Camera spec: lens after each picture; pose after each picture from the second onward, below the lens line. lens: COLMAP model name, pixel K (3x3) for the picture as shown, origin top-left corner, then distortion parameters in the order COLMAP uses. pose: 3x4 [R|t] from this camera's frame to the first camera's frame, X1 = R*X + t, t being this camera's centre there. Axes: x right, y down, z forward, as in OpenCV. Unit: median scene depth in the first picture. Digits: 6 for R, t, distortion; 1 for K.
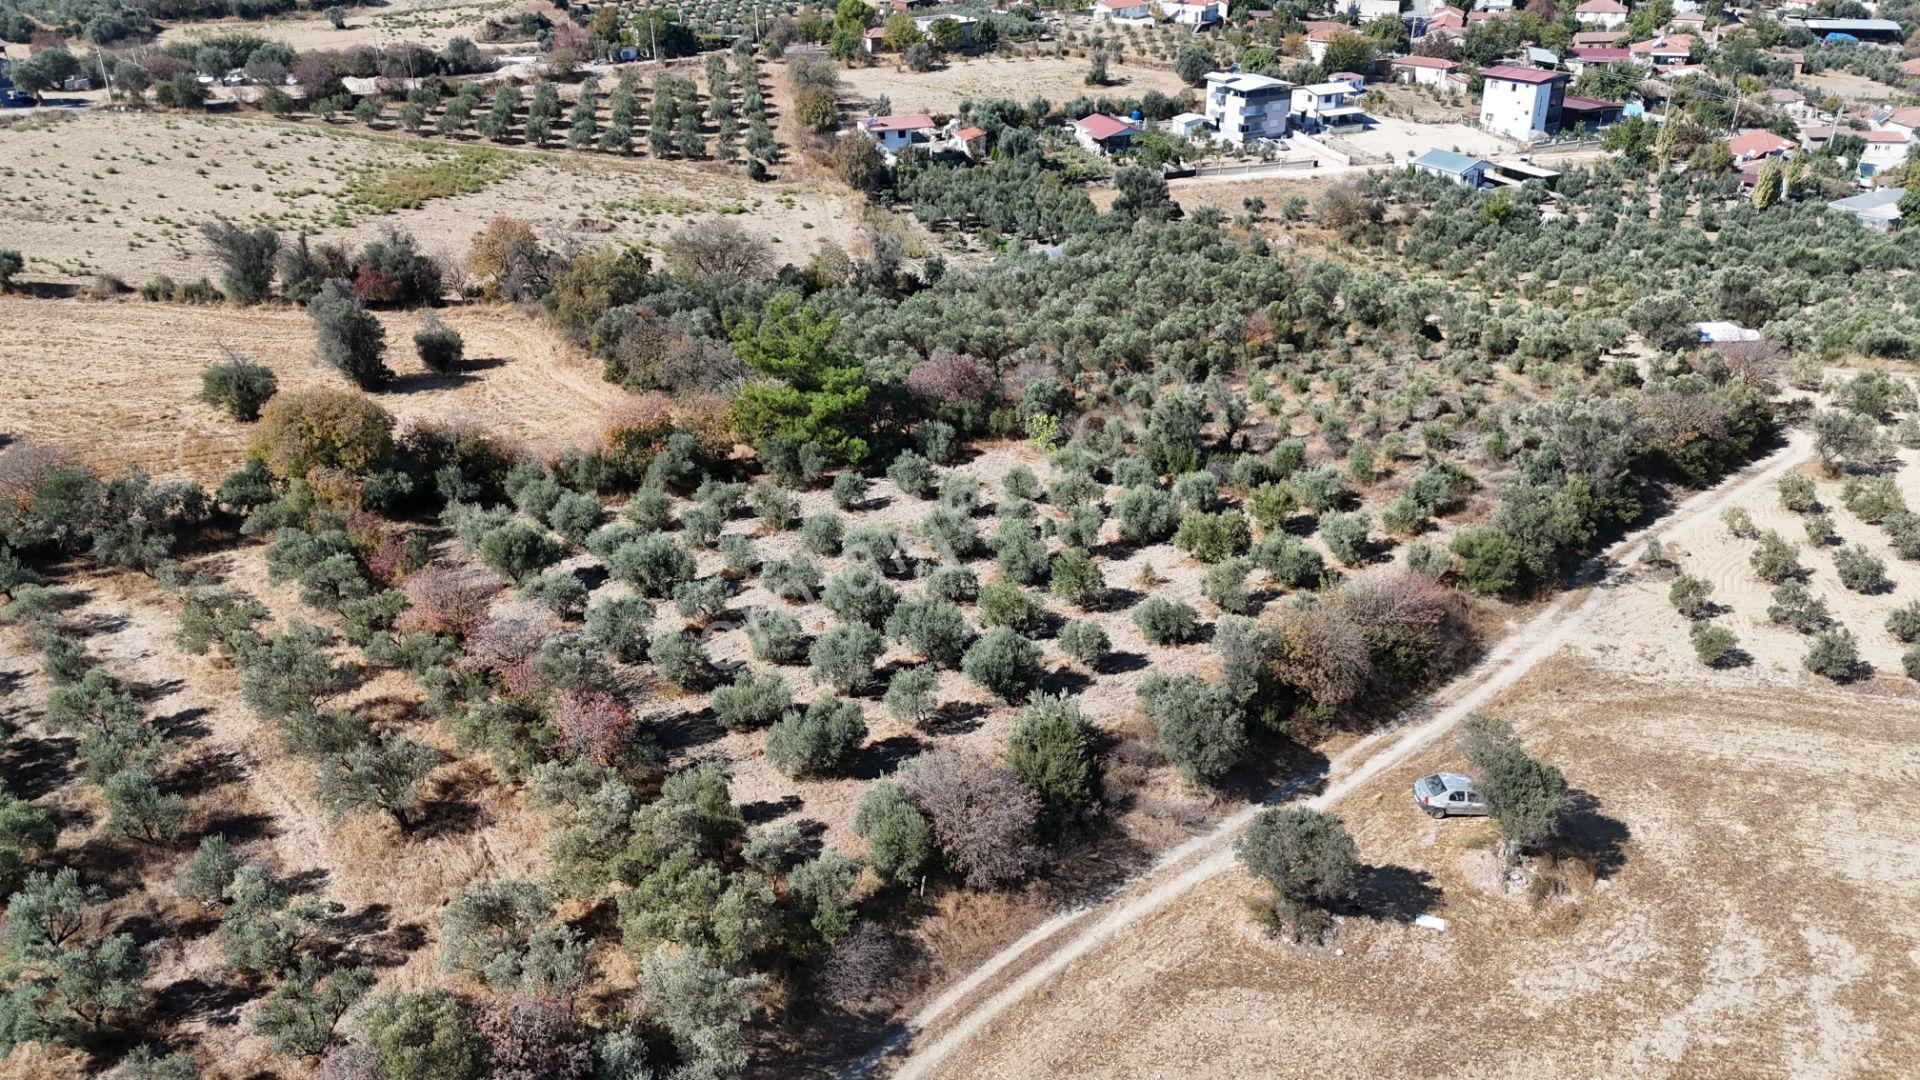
lens RADIAL K [[1419.2, 0, 966.6], [0, 1419.2, 536.5], [0, 0, 1]] dist [0.069675, -0.066255]
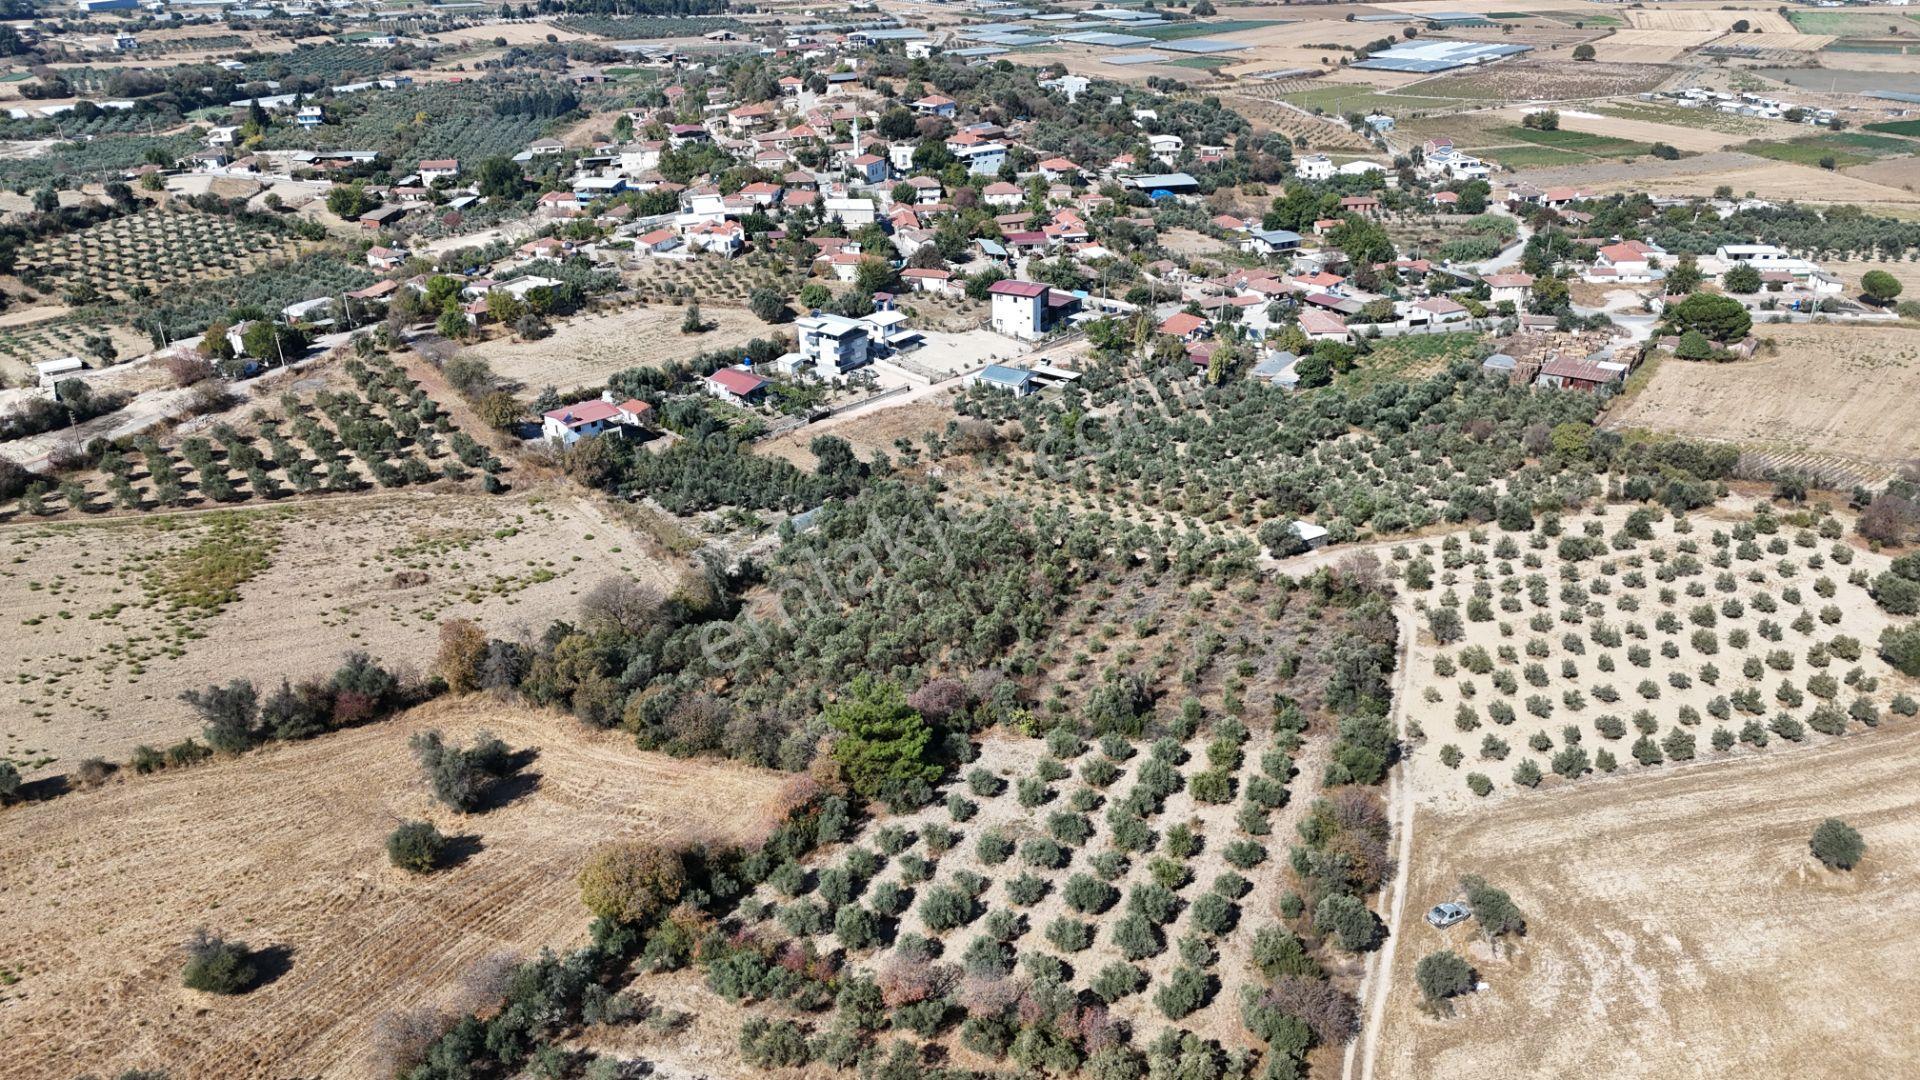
lens RADIAL K [[1411.3, 0, 966.1], [0, 1411.3, 555.5], [0, 0, 1]] dist [0.076249, -0.077964]
pose [[0.890151, -0.195508, 0.411591, -0.598137], [0.209037, 0.977829, 0.012390, -0.289851], [-0.404888, 0.075009, 0.911284, -0.337944]]
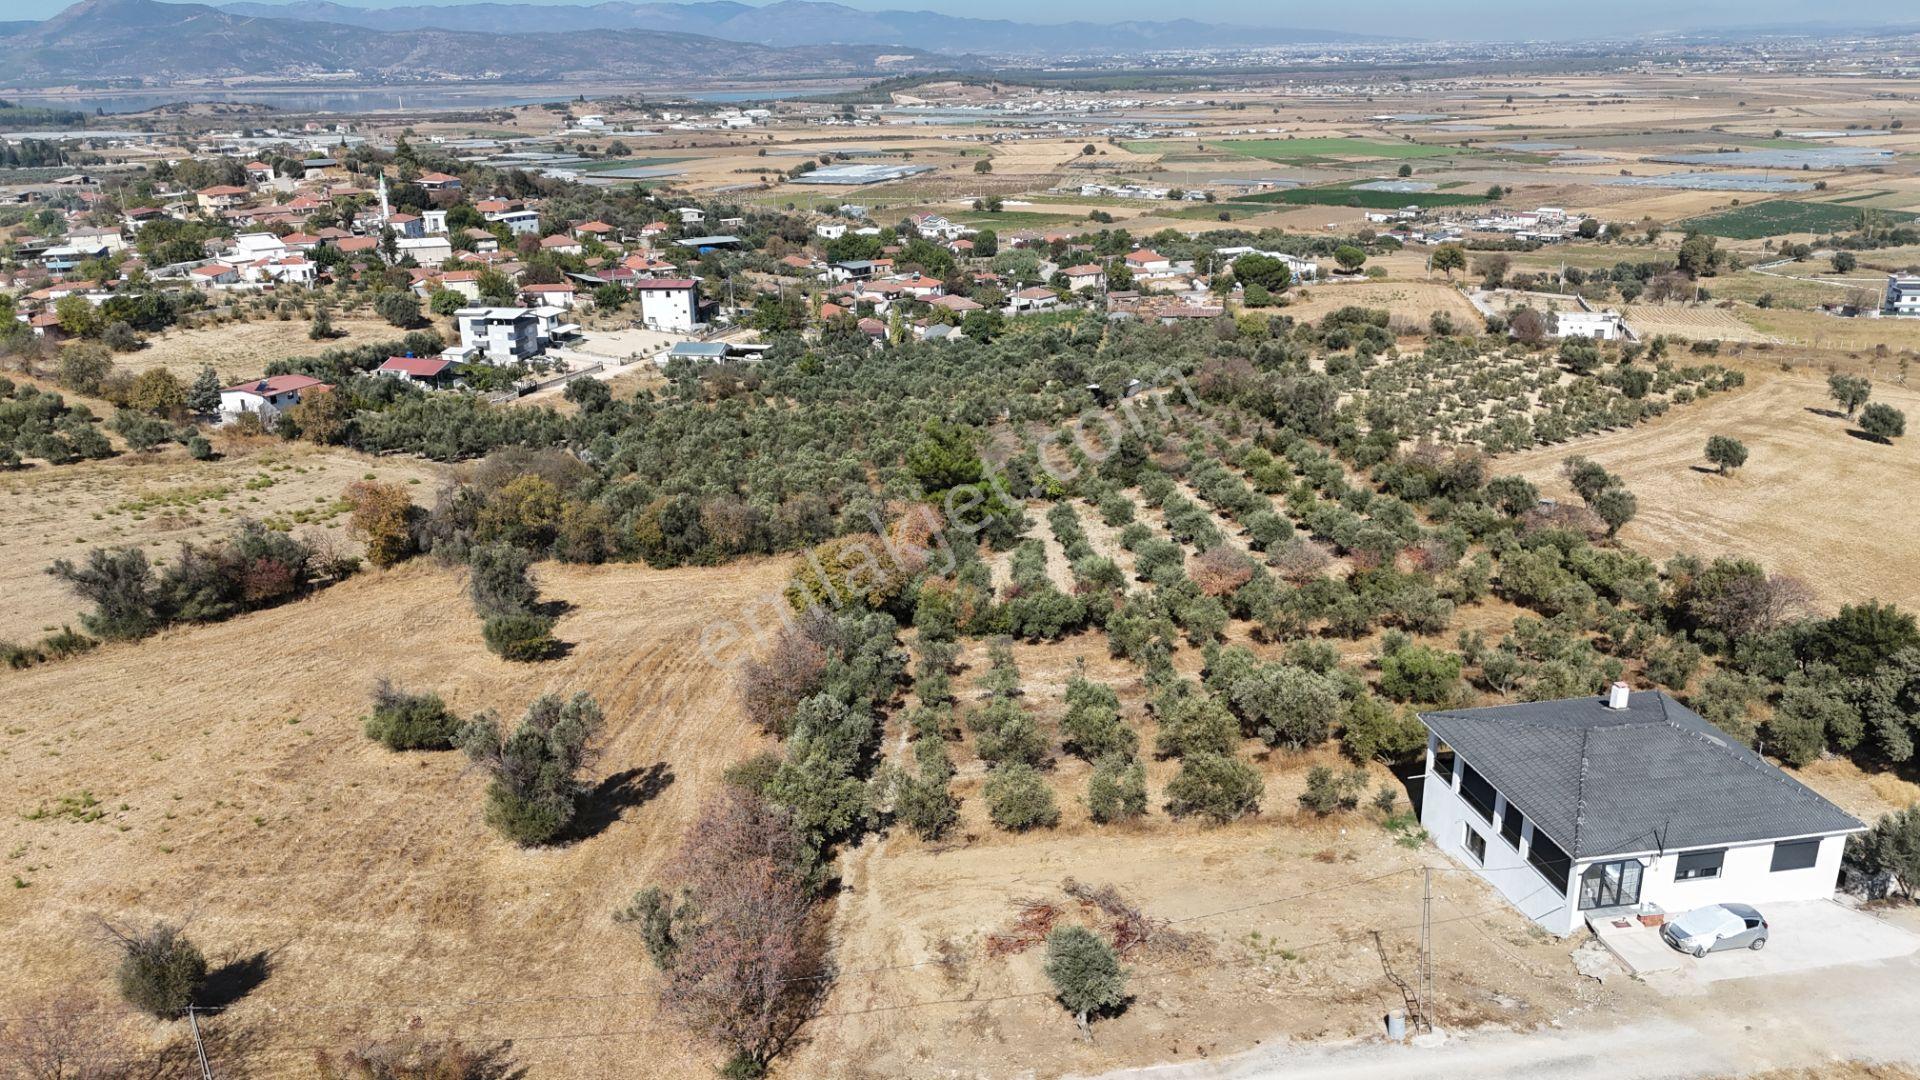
lens RADIAL K [[1419.2, 0, 966.6], [0, 1419.2, 536.5], [0, 0, 1]] dist [0.069675, -0.066255]
pose [[0.617403, -0.242463, 0.748348, -1.144356], [0.363419, 0.931624, 0.002016, -0.061752], [-0.697668, 0.270719, 0.663303, 0.129901]]
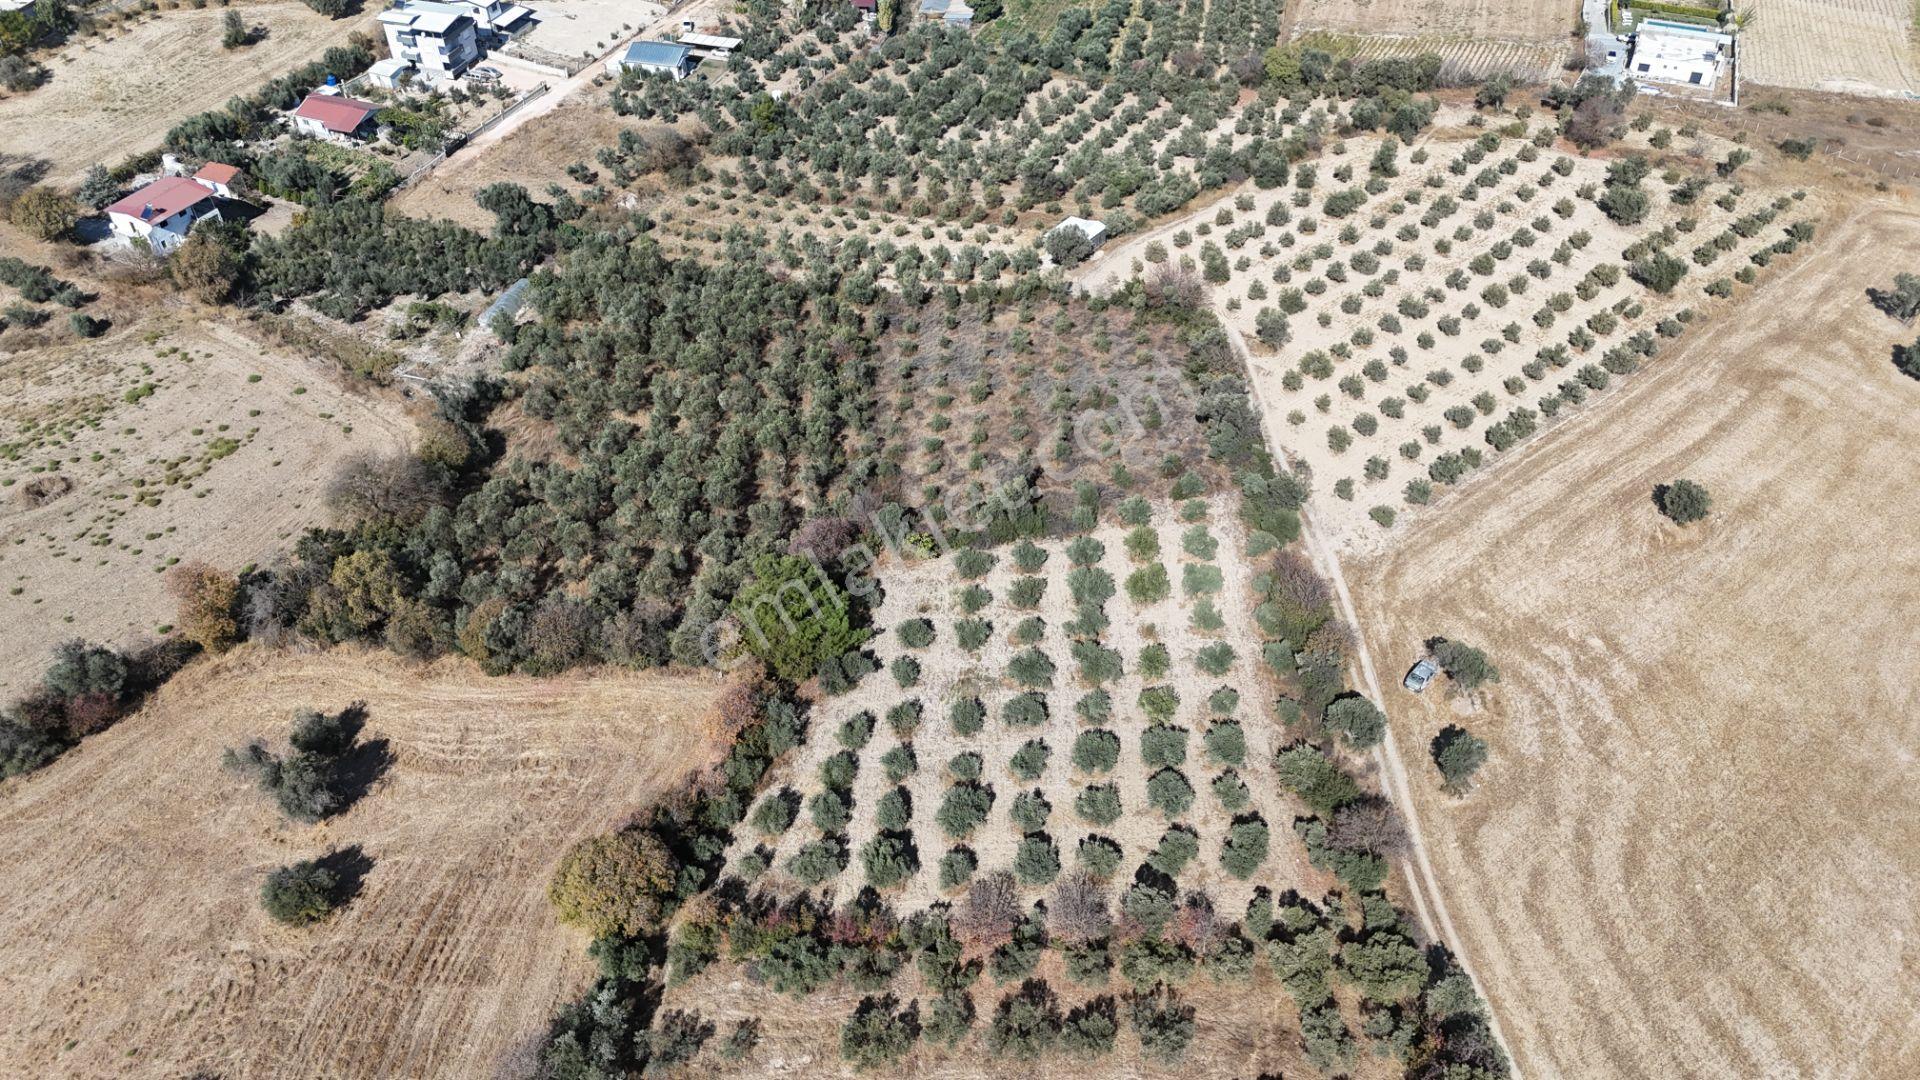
lens RADIAL K [[1419.2, 0, 966.6], [0, 1419.2, 536.5], [0, 0, 1]] dist [0.069675, -0.066255]
pose [[0.679485, -0.483020, 0.552261, -0.688902], [0.336250, 0.874027, 0.350731, -0.568591], [-0.652101, -0.052618, 0.756303, -0.044183]]
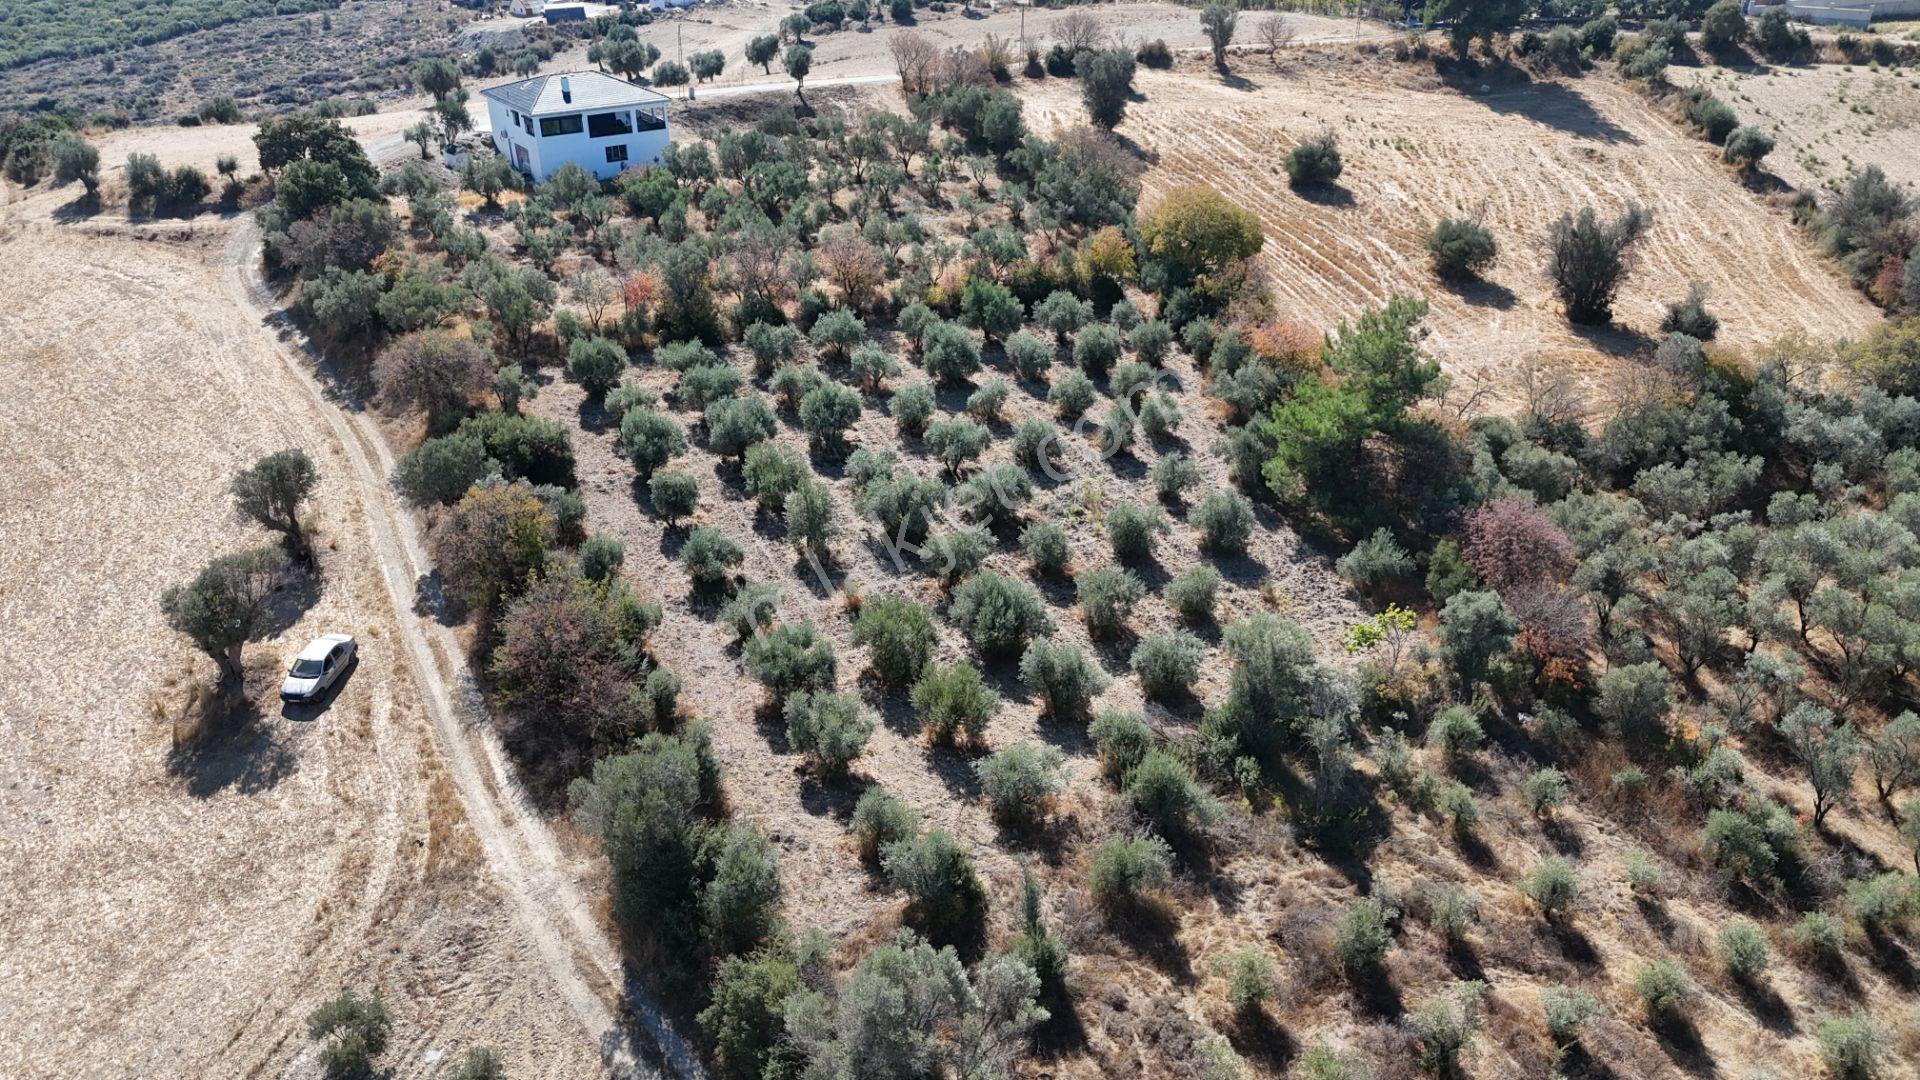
lens RADIAL K [[1419.2, 0, 966.6], [0, 1419.2, 536.5], [0, 0, 1]] dist [0.069675, -0.066255]
pose [[-0.246549, 0.462671, -0.851557, 0.663727], [-0.427167, 0.736840, 0.524019, -0.381184], [0.869909, 0.492953, 0.015970, 0.852071]]
